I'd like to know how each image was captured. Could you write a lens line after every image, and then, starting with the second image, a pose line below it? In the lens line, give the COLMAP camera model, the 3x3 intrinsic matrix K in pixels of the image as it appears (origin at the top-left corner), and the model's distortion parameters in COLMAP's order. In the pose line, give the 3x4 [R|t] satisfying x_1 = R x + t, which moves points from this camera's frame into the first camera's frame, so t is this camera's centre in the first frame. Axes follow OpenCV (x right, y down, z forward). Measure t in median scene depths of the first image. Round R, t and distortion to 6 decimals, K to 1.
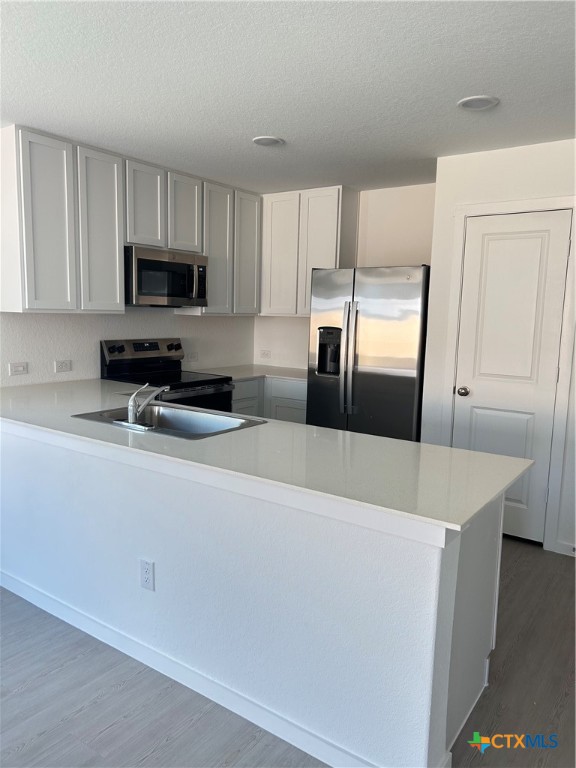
lens RADIAL K [[588.1, 0, 283.9], [0, 588.1, 394.5], [0, 0, 1]] dist [0.009160, 0.001787]
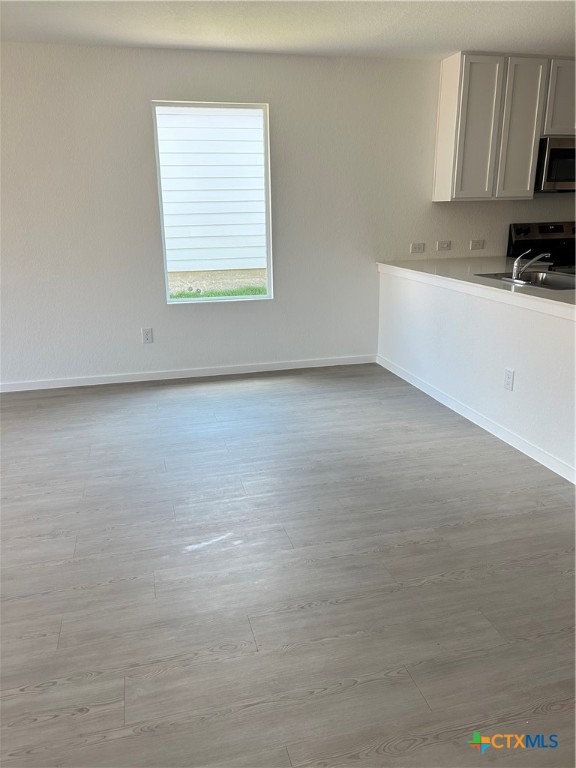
lens RADIAL K [[588.1, 0, 283.9], [0, 588.1, 394.5], [0, 0, 1]] dist [0.009160, 0.001787]
pose [[0.771817, 0.160762, -0.615187, 0.141740], [-0.055689, 0.980883, 0.186459, 0.056887], [0.633402, -0.109653, 0.766015, -0.281646]]
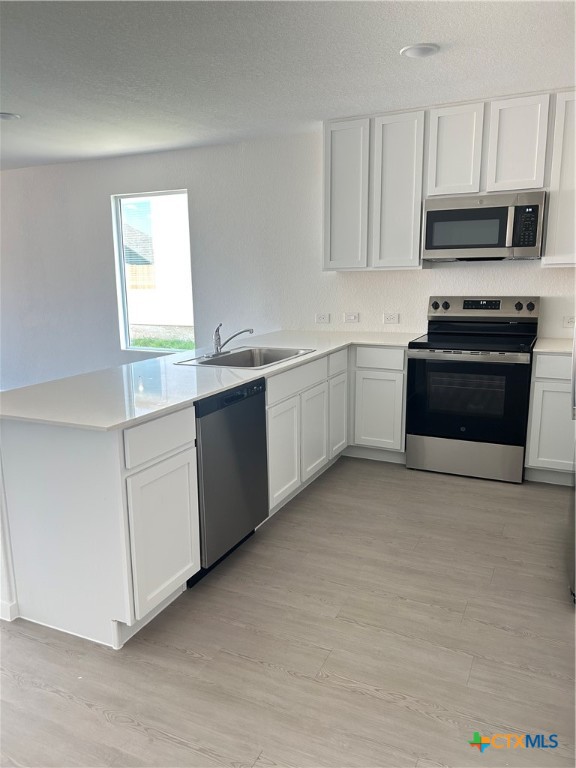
lens RADIAL K [[588.1, 0, 283.9], [0, 588.1, 394.5], [0, 0, 1]] dist [0.009160, 0.001787]
pose [[0.194497, 0.179061, -0.964421, 0.710114], [-0.113213, 0.980724, 0.159256, -0.063526], [0.974348, 0.078210, 0.211020, 0.596891]]
